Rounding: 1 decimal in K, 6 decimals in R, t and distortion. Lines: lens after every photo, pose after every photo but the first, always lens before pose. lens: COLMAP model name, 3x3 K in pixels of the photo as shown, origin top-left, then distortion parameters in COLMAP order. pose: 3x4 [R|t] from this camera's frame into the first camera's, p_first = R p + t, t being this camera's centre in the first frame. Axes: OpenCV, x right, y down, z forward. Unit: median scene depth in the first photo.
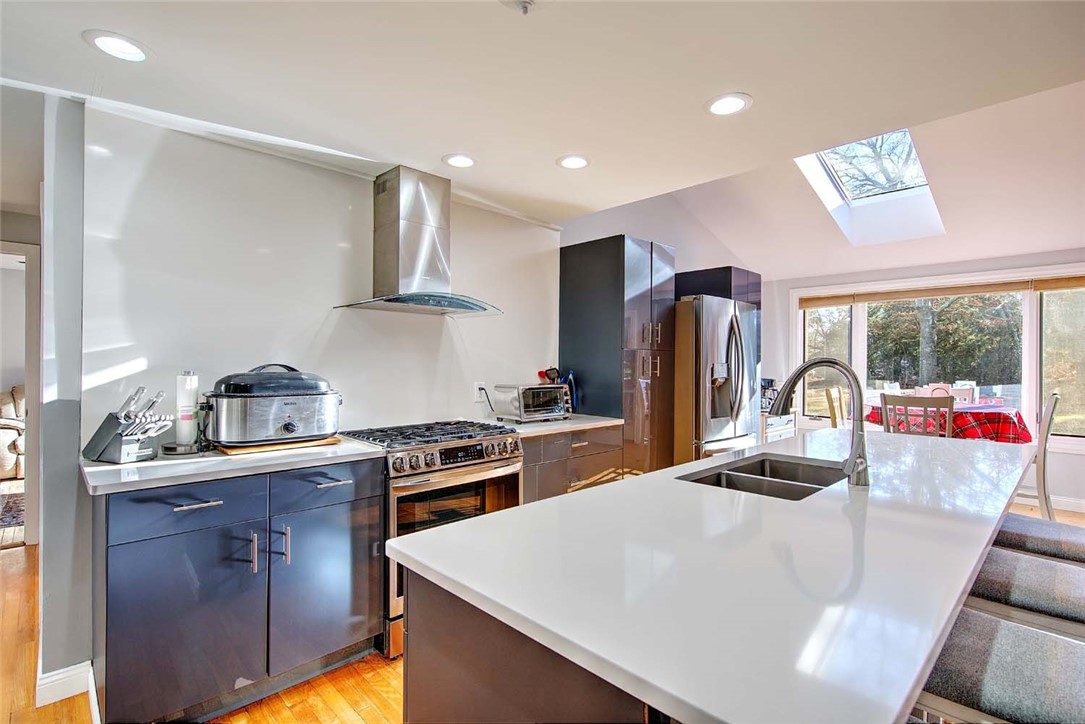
lens RADIAL K [[514.6, 0, 545.8], [0, 514.6, 363.6], [0, 0, 1]] dist [-0.005007, 0.000290]
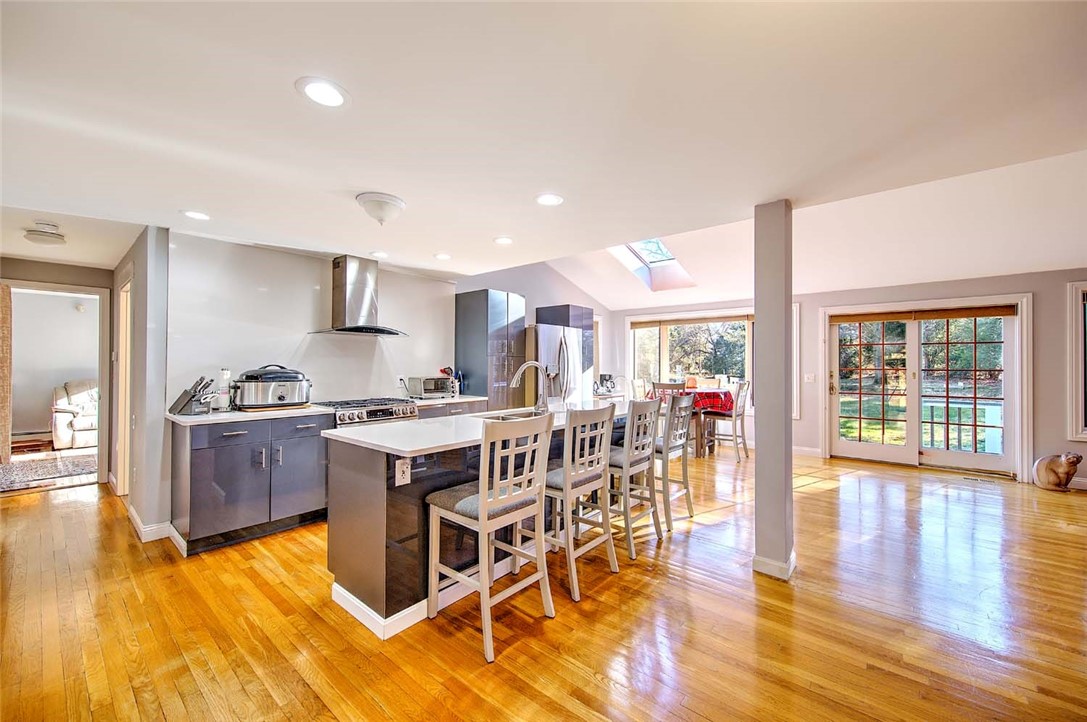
lens RADIAL K [[424.1, 0, 546.7], [0, 424.1, 362.0], [0, 0, 1]] dist [0.003279, -0.000018]
pose [[0.995413, -0.001254, 0.095660, 0.266777], [0.002009, 0.999968, -0.007794, 0.003112], [-0.095648, 0.007950, 0.995384, -0.536712]]
